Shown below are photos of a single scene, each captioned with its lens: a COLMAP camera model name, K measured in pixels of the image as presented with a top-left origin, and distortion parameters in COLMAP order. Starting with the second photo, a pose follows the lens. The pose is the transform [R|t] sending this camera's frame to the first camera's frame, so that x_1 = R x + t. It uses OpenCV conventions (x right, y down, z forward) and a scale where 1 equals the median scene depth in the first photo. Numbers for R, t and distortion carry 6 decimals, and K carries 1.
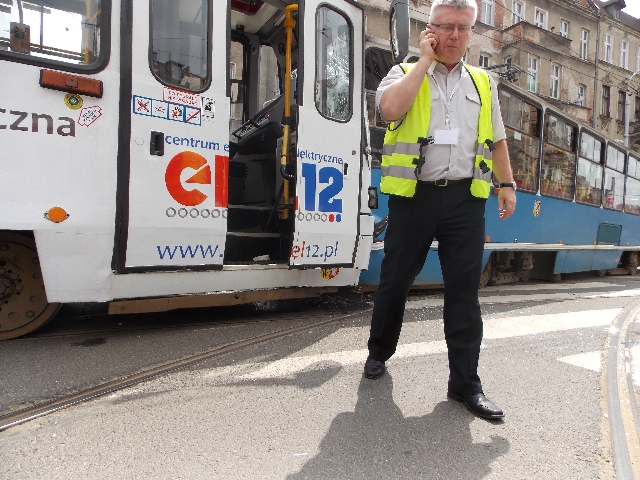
lens RADIAL K [[418.1, 0, 321.2], [0, 418.1, 235.3], [0, 0, 1]] dist [0.002245, -0.004100]
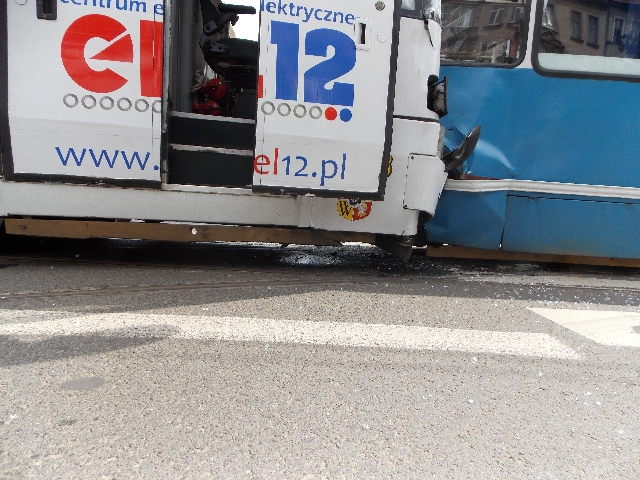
lens RADIAL K [[418.1, 0, 321.2], [0, 418.1, 235.3], [0, 0, 1]] dist [0.002245, -0.004100]
pose [[0.894932, 0.042502, -0.444174, 0.312380], [-0.023635, 0.998571, 0.047931, 0.115221], [0.445577, -0.032397, 0.894657, 0.457909]]
